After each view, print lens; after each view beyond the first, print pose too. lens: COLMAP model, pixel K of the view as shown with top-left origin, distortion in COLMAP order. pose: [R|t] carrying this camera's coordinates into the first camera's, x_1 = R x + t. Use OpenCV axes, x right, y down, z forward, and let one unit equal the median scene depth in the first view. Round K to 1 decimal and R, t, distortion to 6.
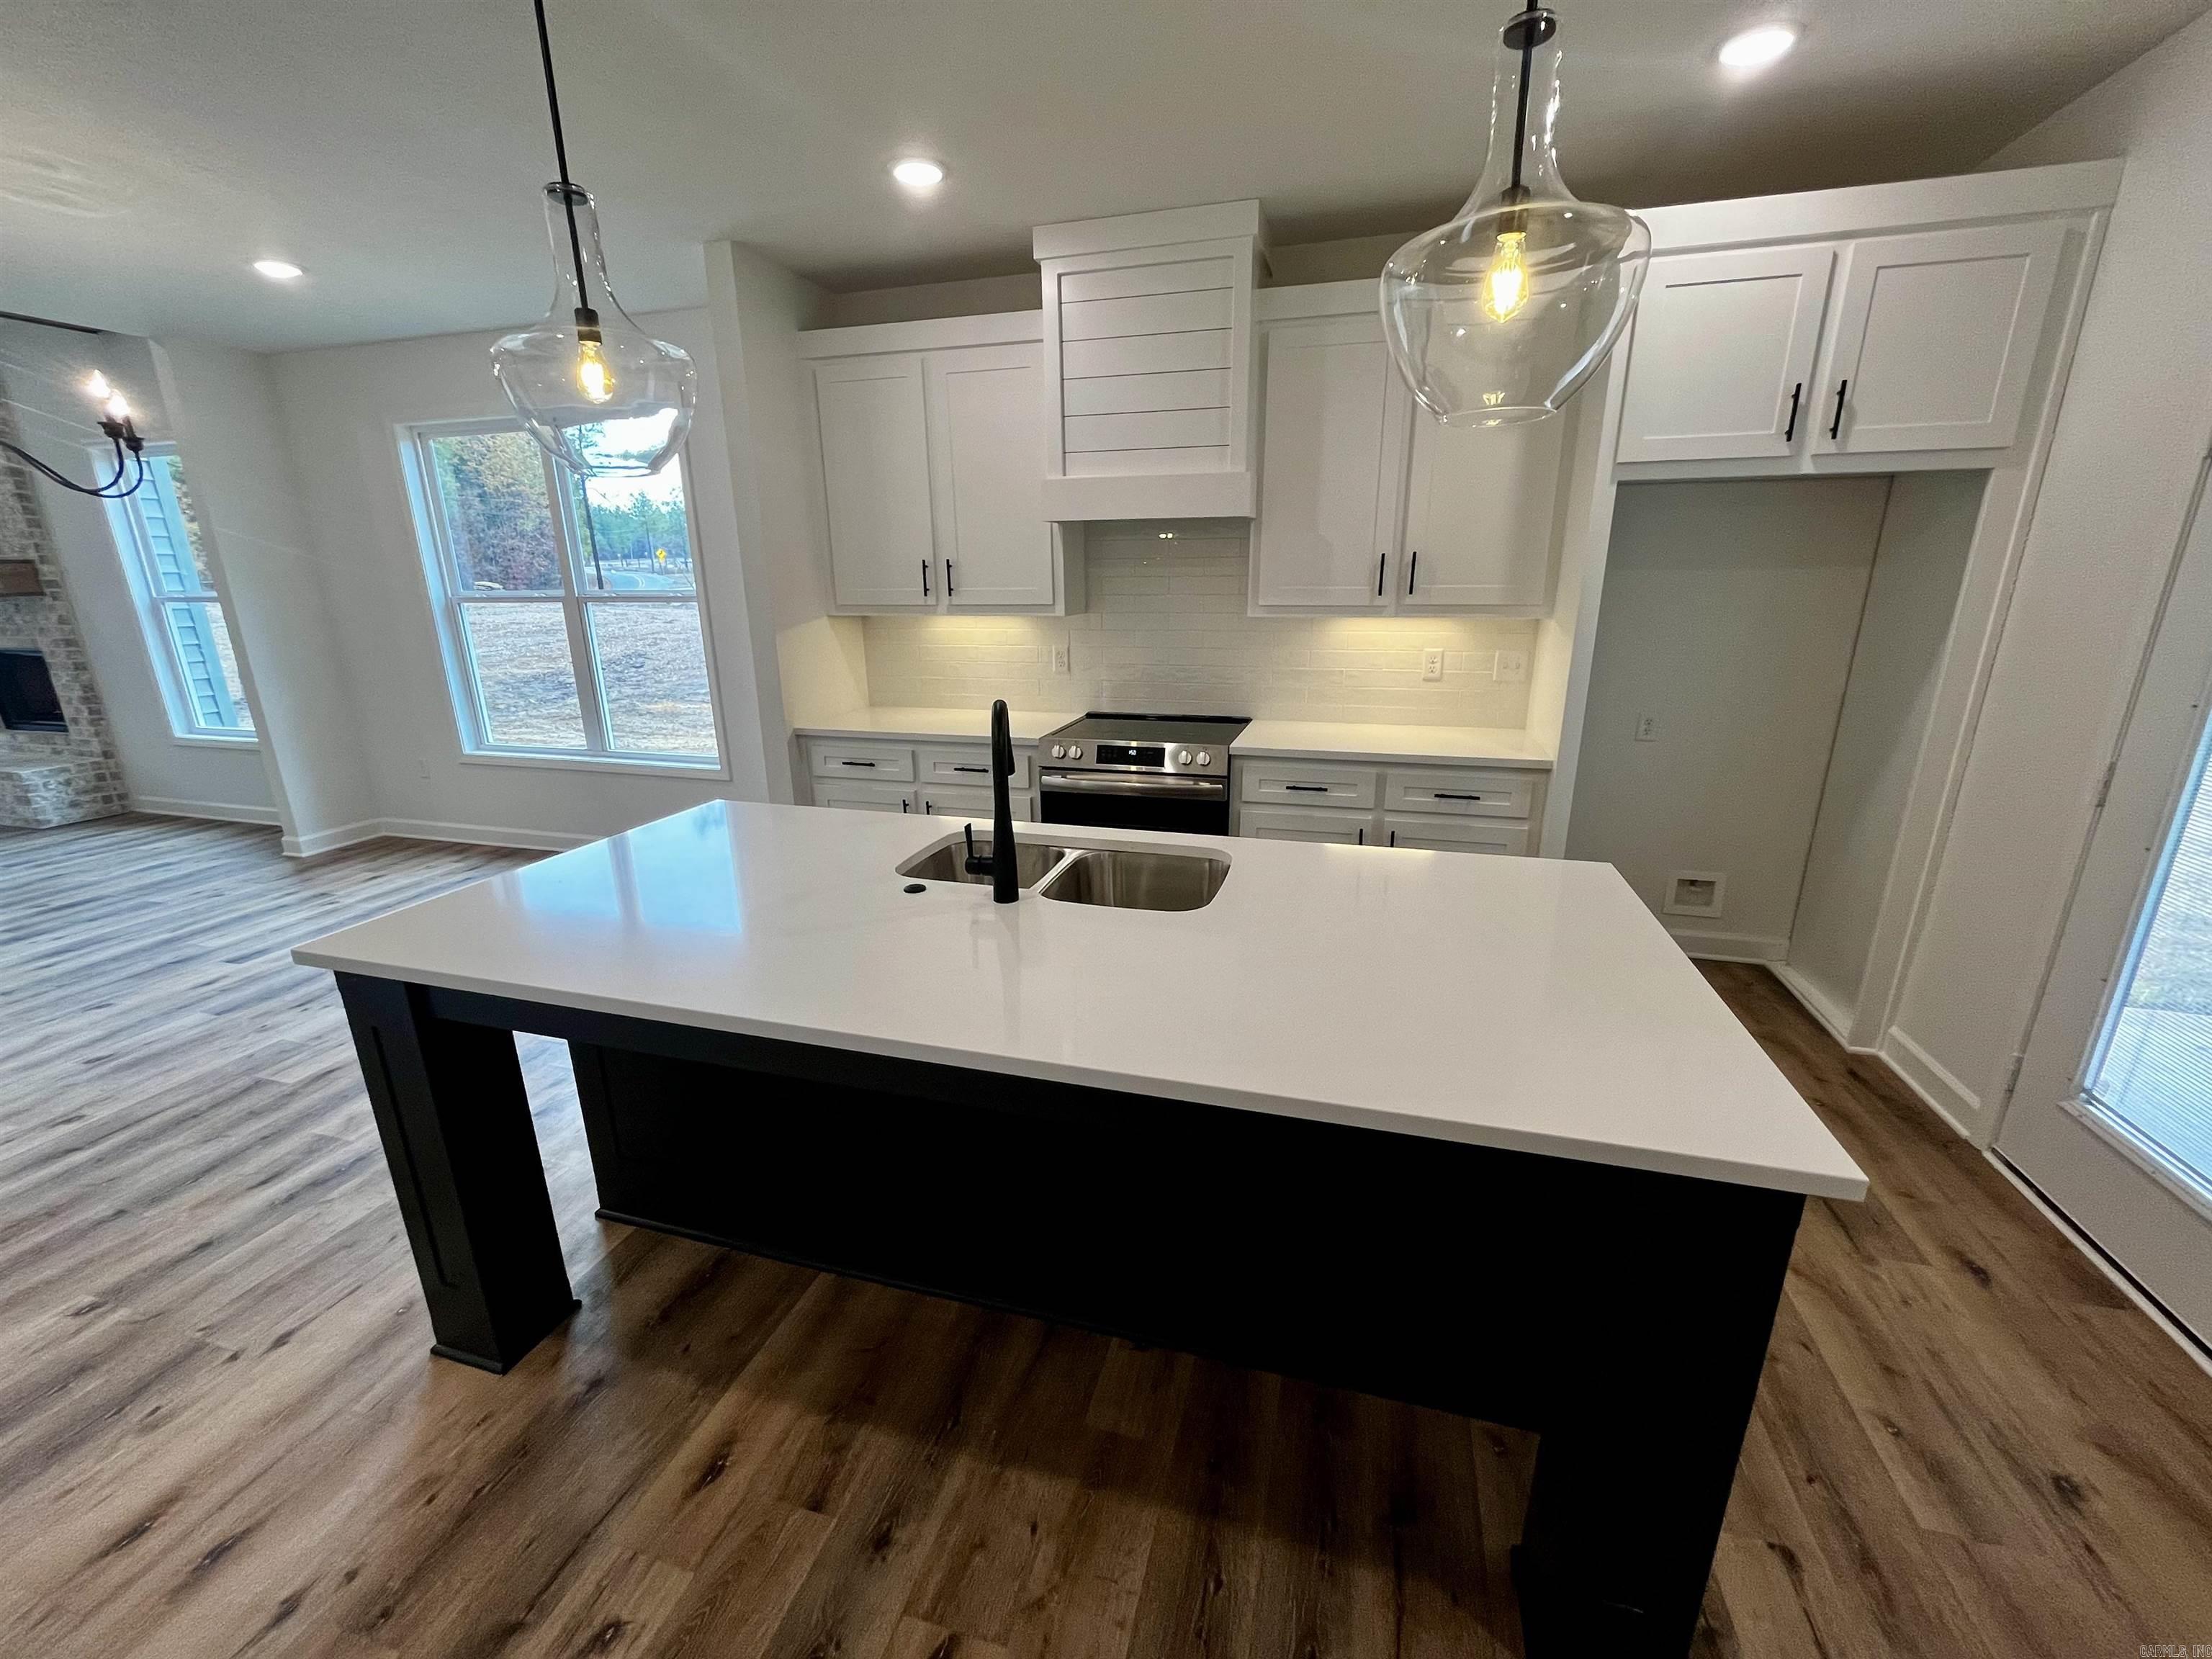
lens RADIAL K [[893.2, 0, 1103.0], [0, 893.2, 836.5], [0, 0, 1]] dist [-0.004651, 0.000574]
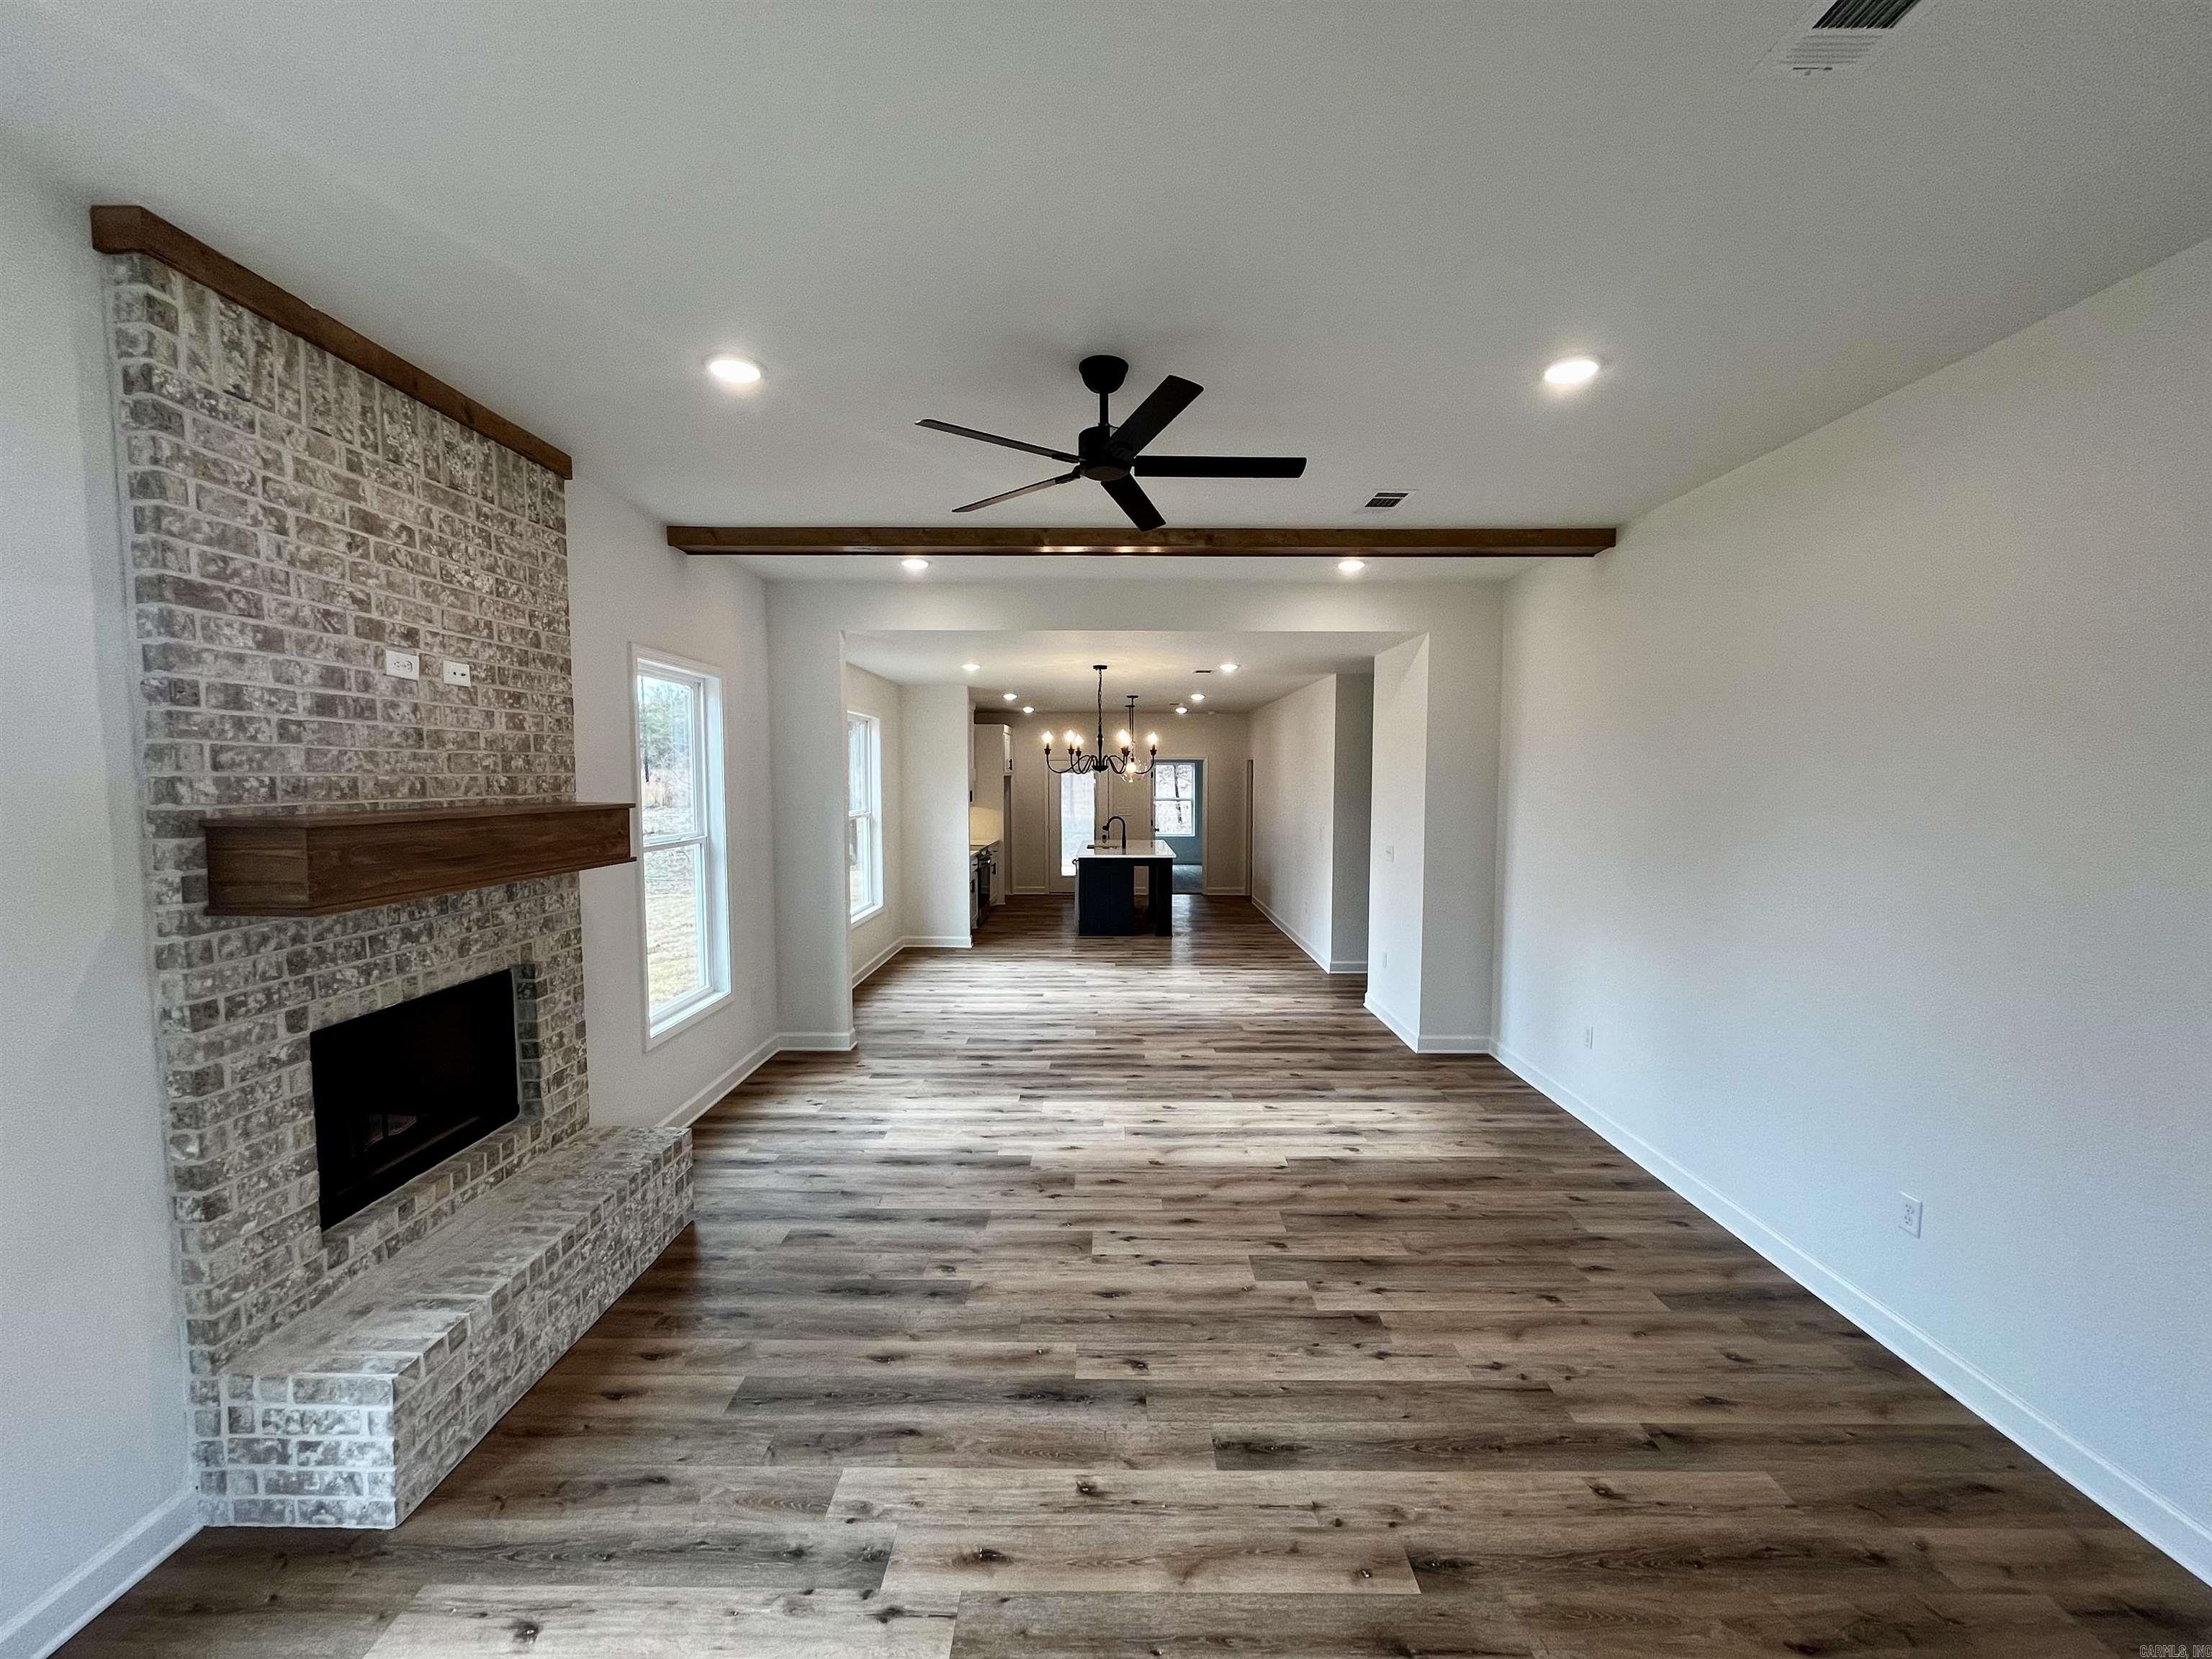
lens RADIAL K [[893.2, 0, 1105.9], [0, 893.2, 834.9], [0, 0, 1]] dist [-0.004651, 0.000574]
pose [[-0.274209, -0.055631, 0.960060, -3.311620], [0.271951, 0.953090, 0.132901, -0.477944], [-0.922416, 0.297532, -0.246217, 1.439731]]
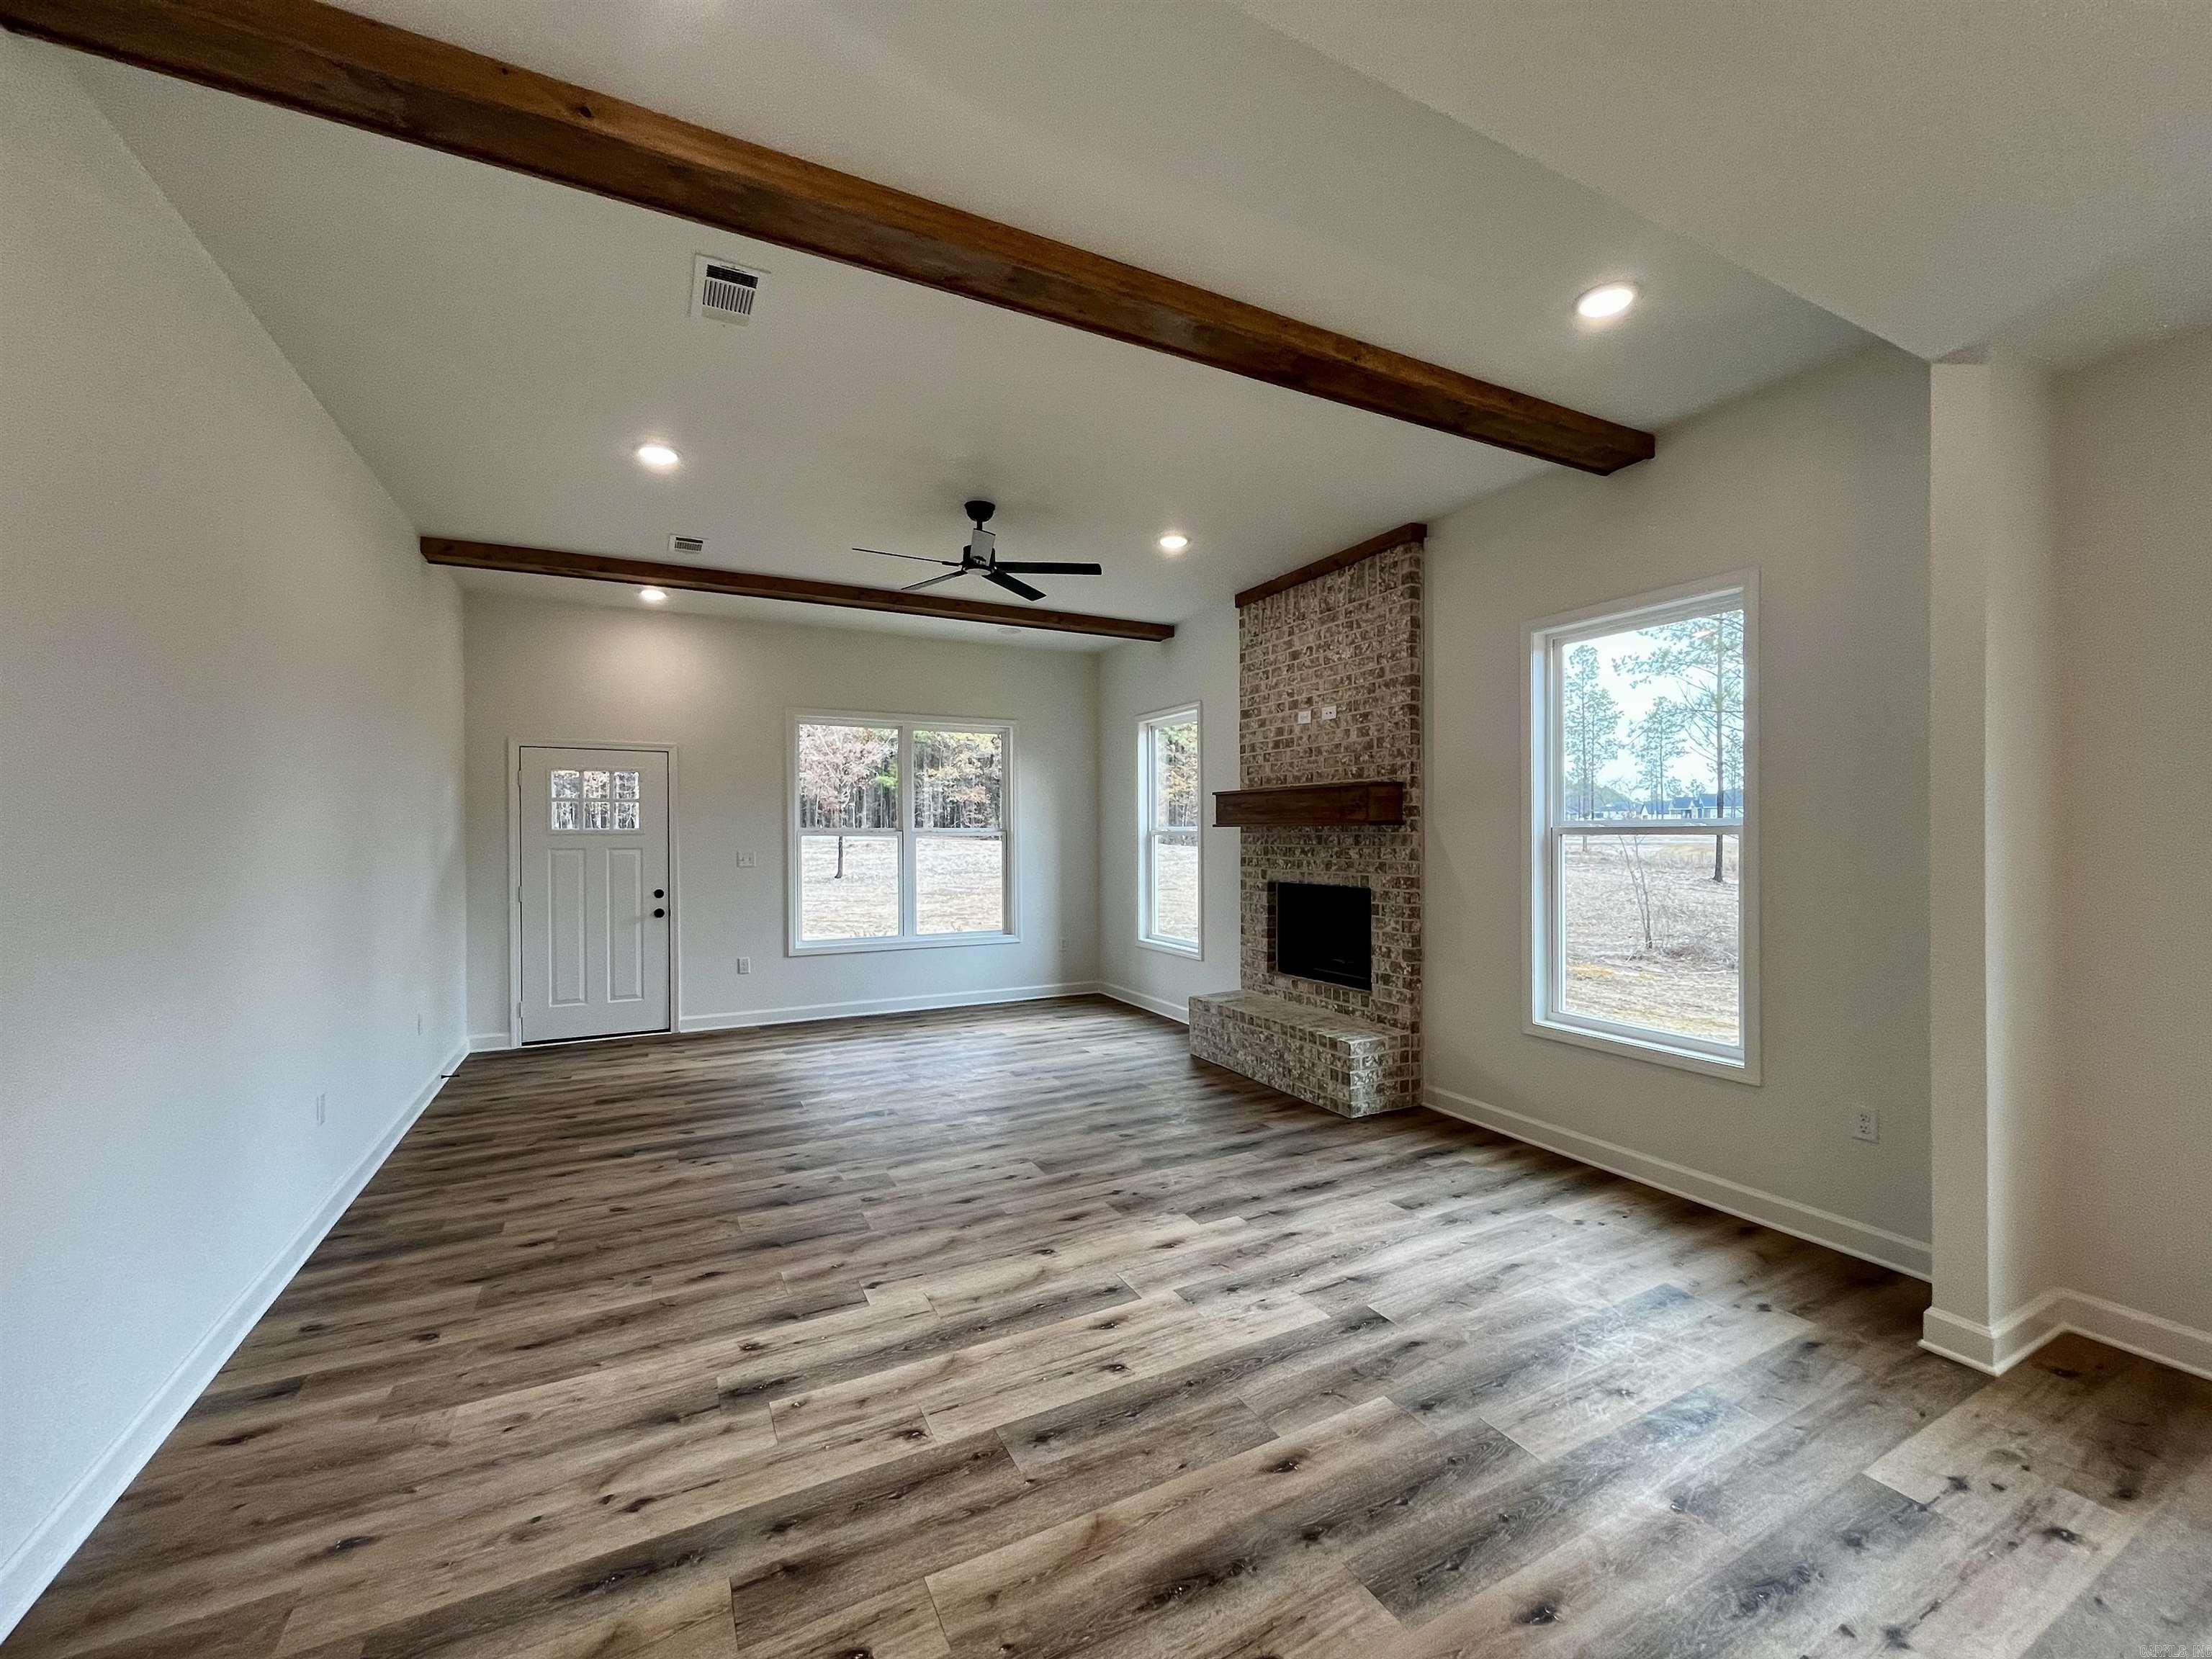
lens RADIAL K [[893.2, 0, 1102.3], [0, 893.2, 836.8], [0, 0, 1]] dist [-0.004651, 0.000574]
pose [[0.687317, 0.009434, -0.726297, -1.406137], [-0.207312, 0.960872, -0.183705, -0.099844], [0.696145, 0.276833, 0.662379, 0.495085]]
